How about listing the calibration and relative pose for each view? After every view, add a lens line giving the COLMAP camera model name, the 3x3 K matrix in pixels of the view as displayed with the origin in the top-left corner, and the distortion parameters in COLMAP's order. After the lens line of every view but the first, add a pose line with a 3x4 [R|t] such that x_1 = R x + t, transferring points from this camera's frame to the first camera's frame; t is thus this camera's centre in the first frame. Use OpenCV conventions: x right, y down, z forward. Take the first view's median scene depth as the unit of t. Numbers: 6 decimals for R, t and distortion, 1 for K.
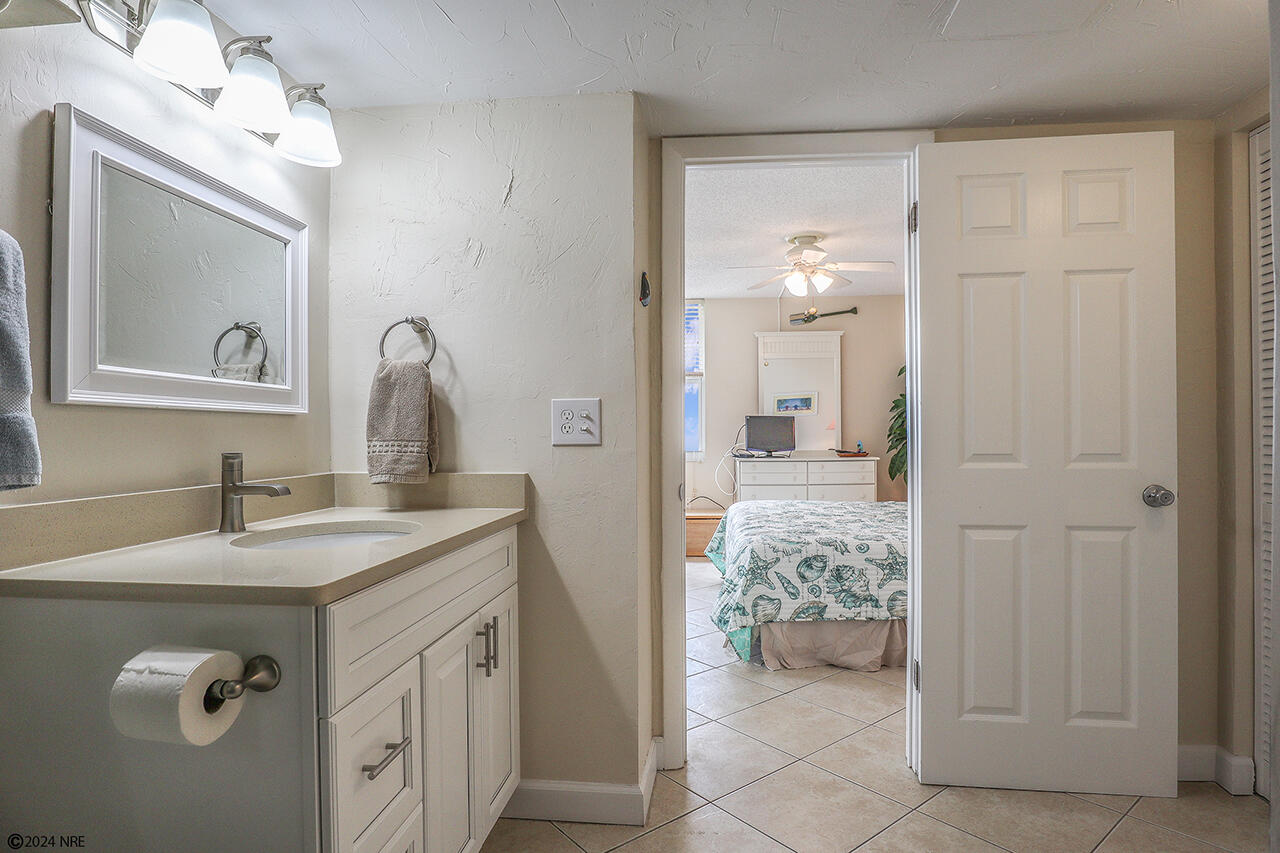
lens RADIAL K [[663.4, 0, 643.5], [0, 663.4, 423.2], [0, 0, 1]] dist [-0.015193, 0.000682]
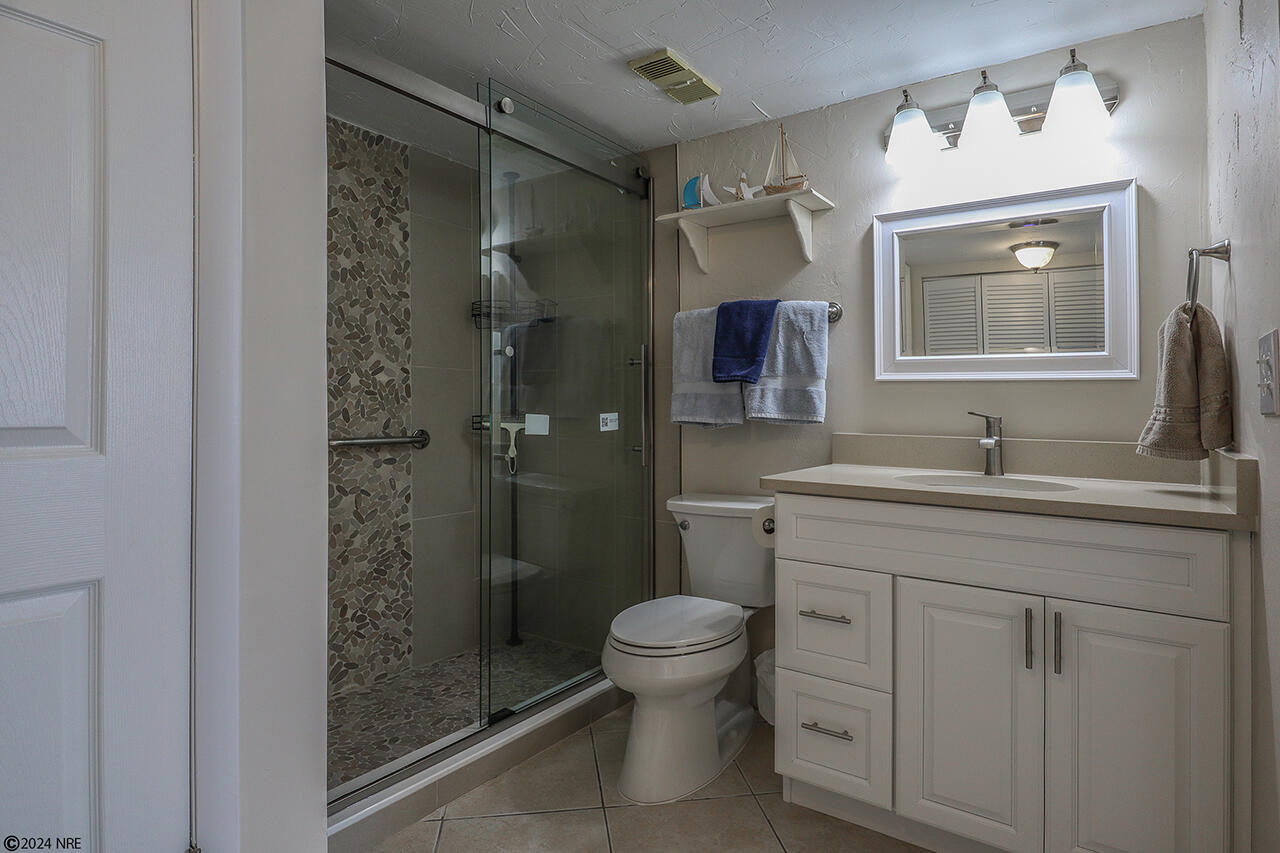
lens RADIAL K [[663.4, 0, 638.8], [0, 663.4, 400.7], [0, 0, 1]] dist [-0.015193, 0.000682]
pose [[-0.505631, 0.000102, -0.862750, 0.860888], [0.007023, 0.999967, -0.003998, 0.021829], [0.862721, -0.008080, -0.505615, 1.117237]]
